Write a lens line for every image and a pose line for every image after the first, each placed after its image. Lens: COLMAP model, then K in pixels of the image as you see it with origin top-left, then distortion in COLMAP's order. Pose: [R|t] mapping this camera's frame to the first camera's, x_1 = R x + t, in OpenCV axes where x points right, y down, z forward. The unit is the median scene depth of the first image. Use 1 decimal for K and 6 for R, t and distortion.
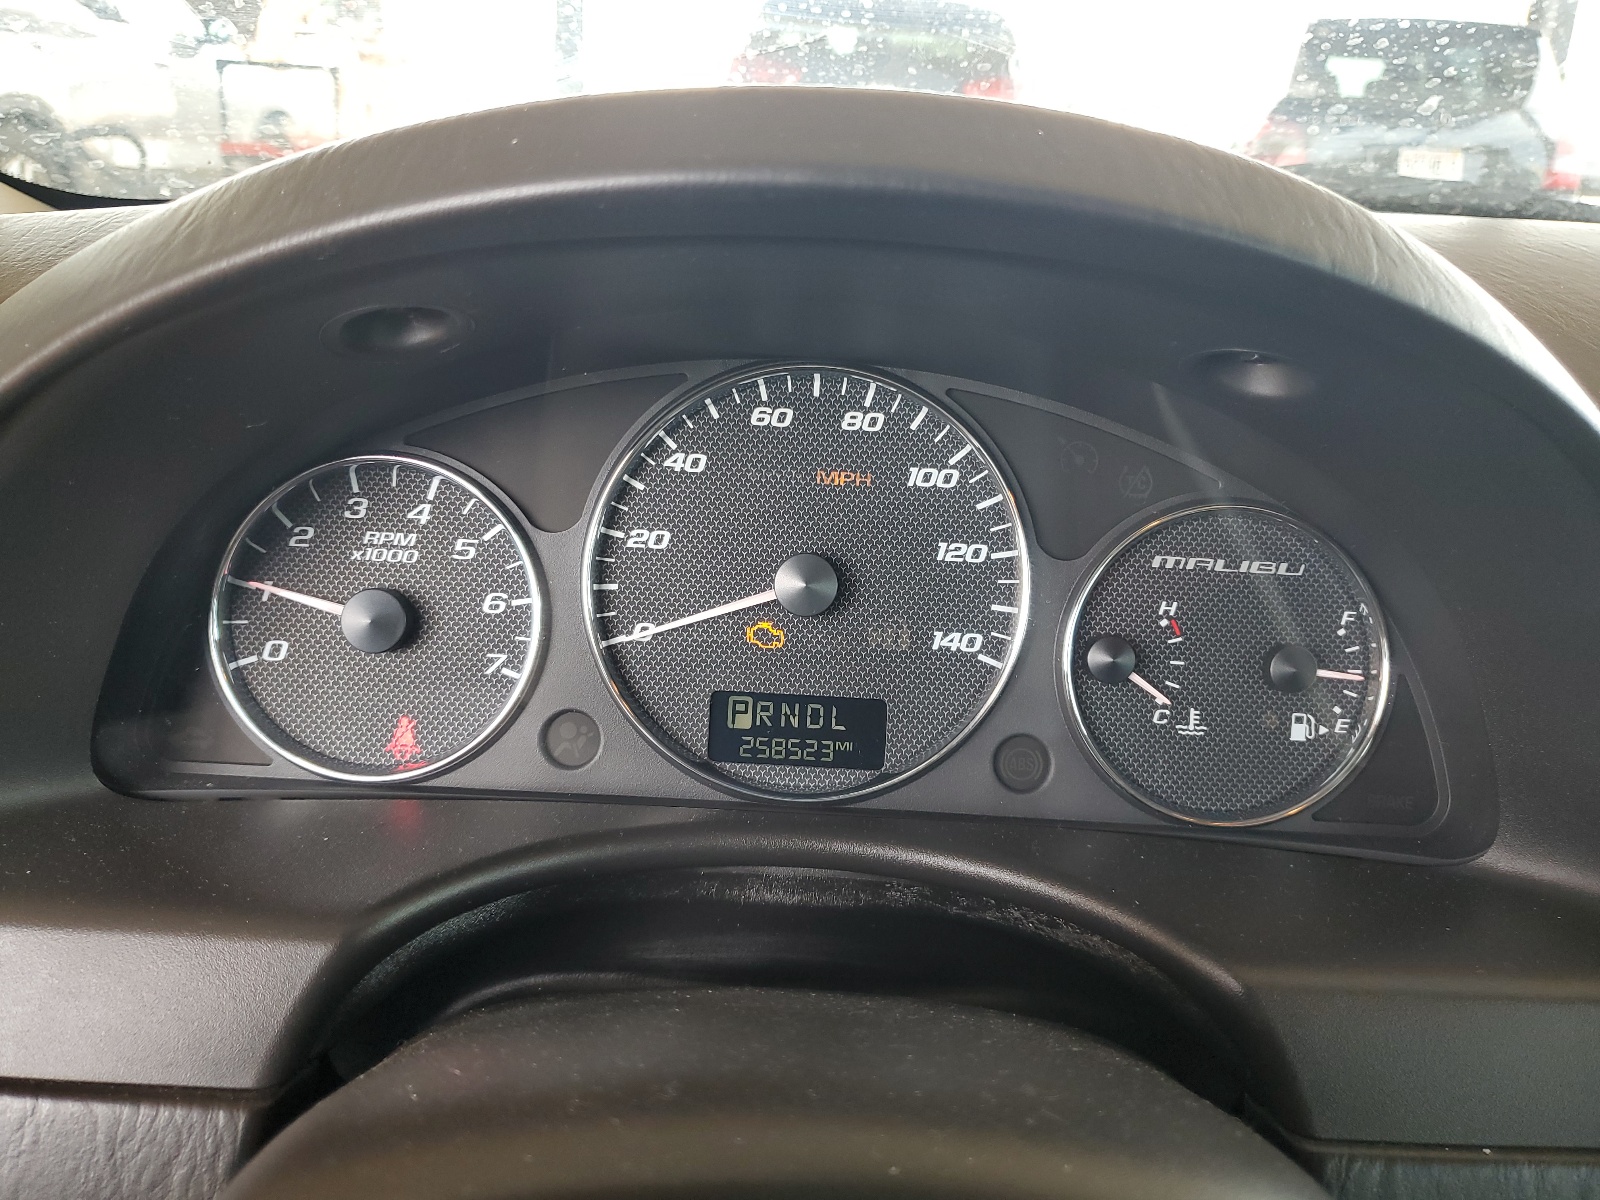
lens RADIAL K [[1407.9, 0, 798.3], [0, 1407.9, 600.3], [0, 0, 1]] dist [-0.000473, -0.002975]
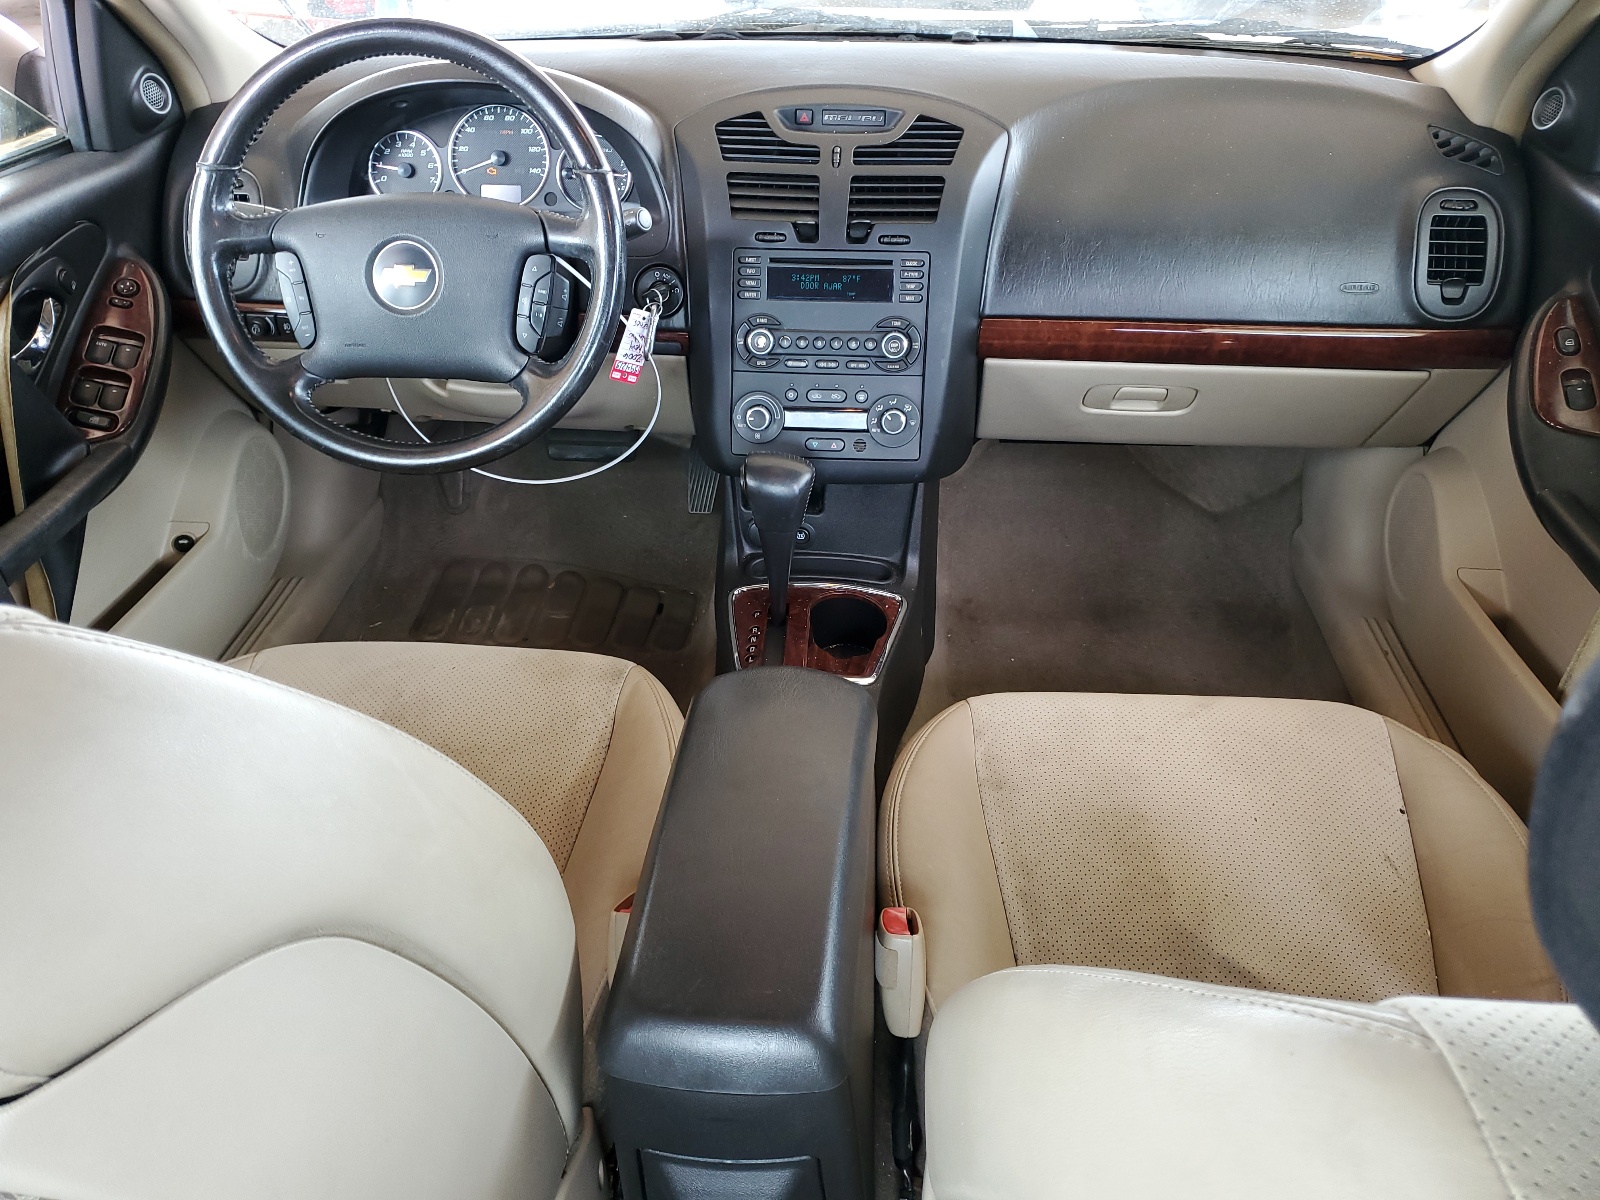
lens RADIAL K [[1407.9, 0, 801.6], [0, 1407.9, 599.3], [0, 0, 1]] dist [-0.000473, -0.002975]
pose [[0.993883, -0.004803, -0.110338, 1.411150], [0.034678, 0.962099, 0.270488, 0.155735], [0.104857, -0.272660, 0.956379, -3.446329]]
